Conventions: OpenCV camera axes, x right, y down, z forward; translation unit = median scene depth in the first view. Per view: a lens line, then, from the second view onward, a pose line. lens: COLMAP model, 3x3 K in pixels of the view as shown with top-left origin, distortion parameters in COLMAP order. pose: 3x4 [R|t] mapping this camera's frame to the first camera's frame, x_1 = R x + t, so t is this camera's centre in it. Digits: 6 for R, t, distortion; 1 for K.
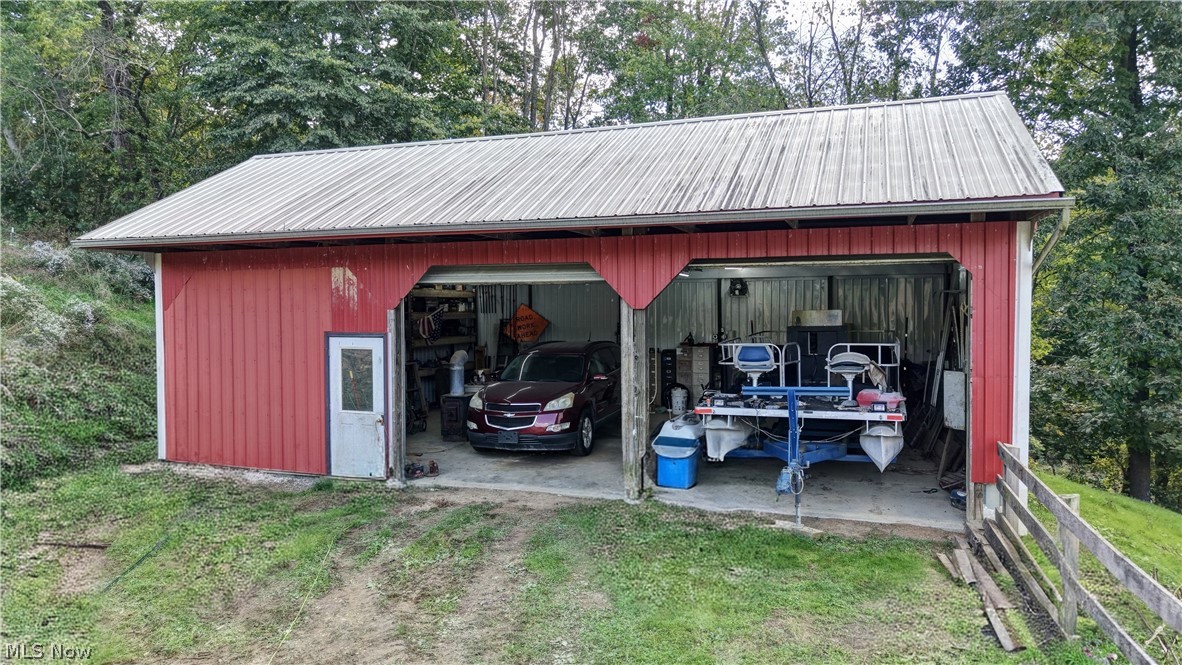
lens RADIAL K [[801.9, 0, 591.3], [0, 801.9, 331.8], [0, 0, 1]] dist [0.008427, -0.002114]
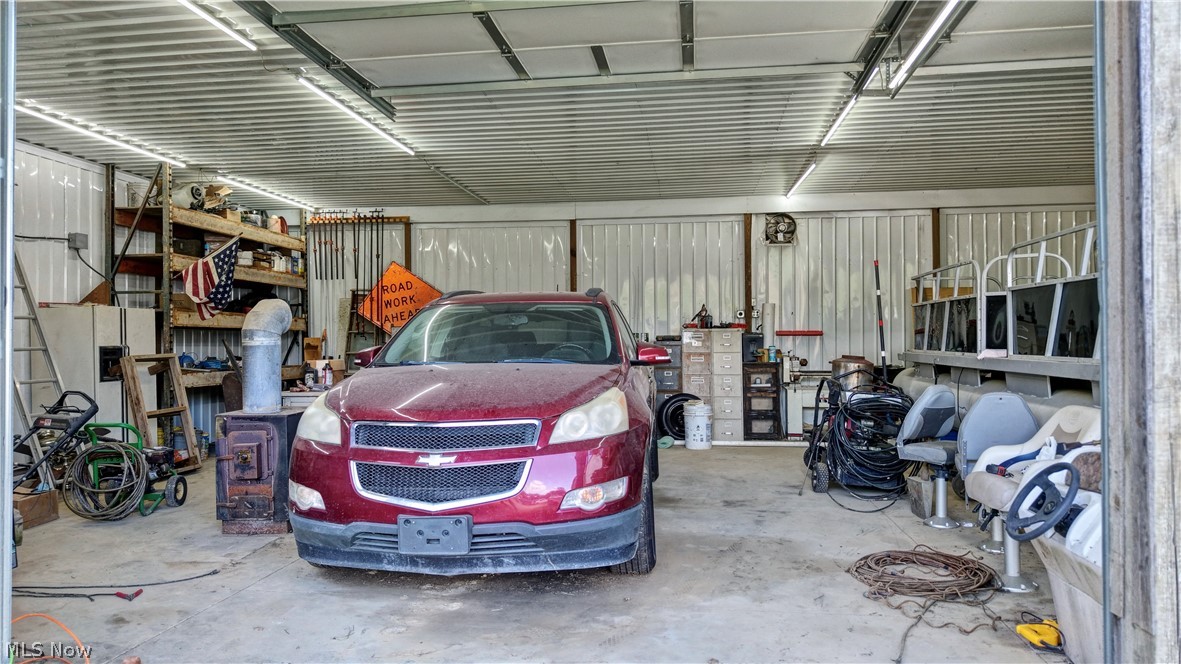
lens RADIAL K [[801.2, 0, 588.7], [0, 801.2, 331.5], [0, 0, 1]] dist [0.008427, -0.002114]
pose [[0.979121, 0.002870, 0.203260, -0.073222], [0.007242, 0.998773, -0.048987, 0.047830], [-0.203151, 0.049437, 0.977899, 0.469276]]
